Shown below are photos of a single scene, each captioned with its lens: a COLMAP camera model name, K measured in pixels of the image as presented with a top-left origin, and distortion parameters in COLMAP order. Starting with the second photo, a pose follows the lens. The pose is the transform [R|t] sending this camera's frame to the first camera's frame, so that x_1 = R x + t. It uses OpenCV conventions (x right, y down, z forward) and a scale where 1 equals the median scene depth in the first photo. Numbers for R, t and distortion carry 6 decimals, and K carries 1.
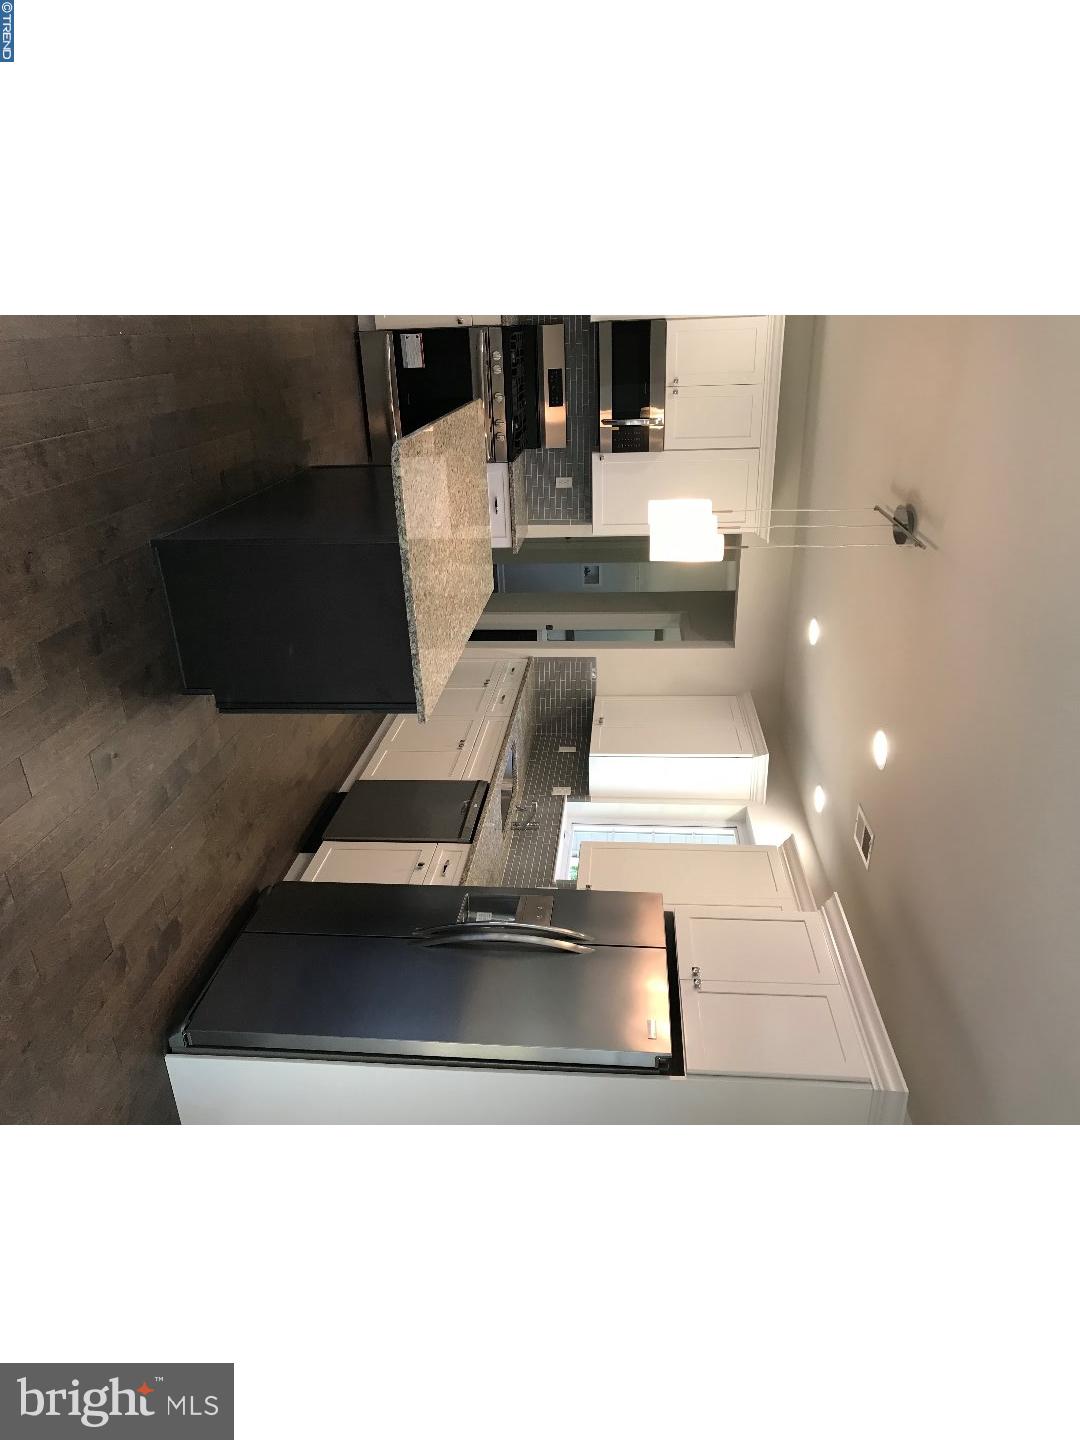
lens RADIAL K [[883.2, 0, 540.0], [0, 883.2, 720.0], [0, 0, 1]] dist [-0.001360, -0.000845]
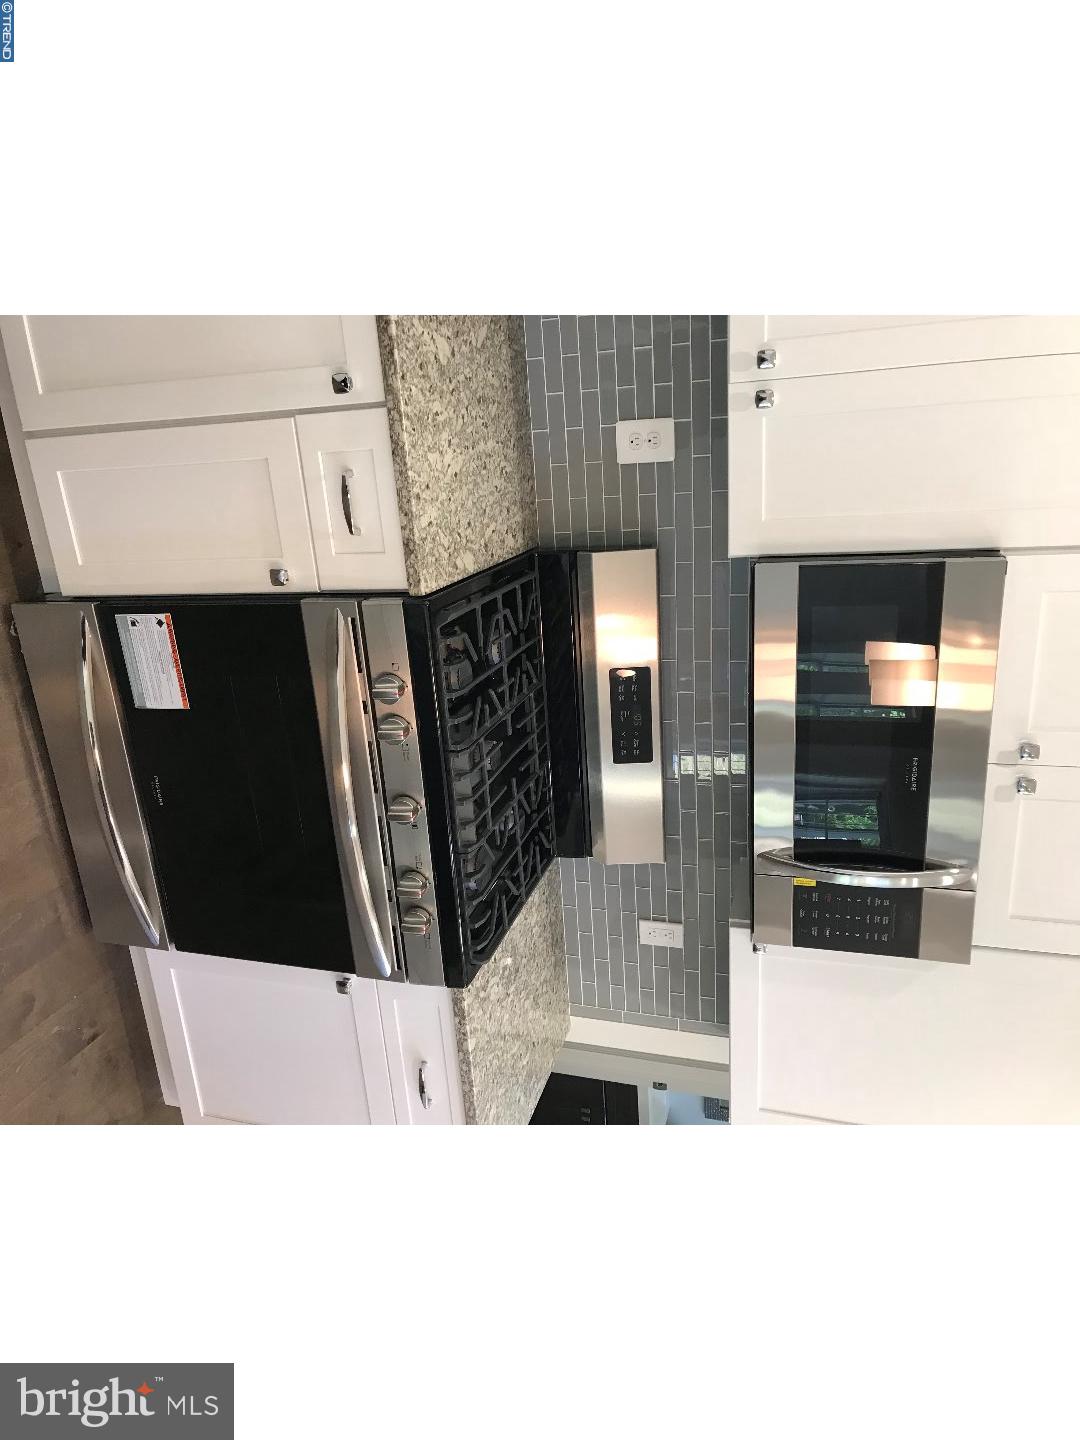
lens RADIAL K [[883.2, 0, 540.0], [0, 883.2, 720.0], [0, 0, 1]] dist [-0.001360, -0.000845]
pose [[0.977819, 0.026987, -0.207706, 0.056363], [-0.048789, 0.993733, -0.100570, -0.342986], [0.203690, 0.108473, 0.973008, 0.662437]]
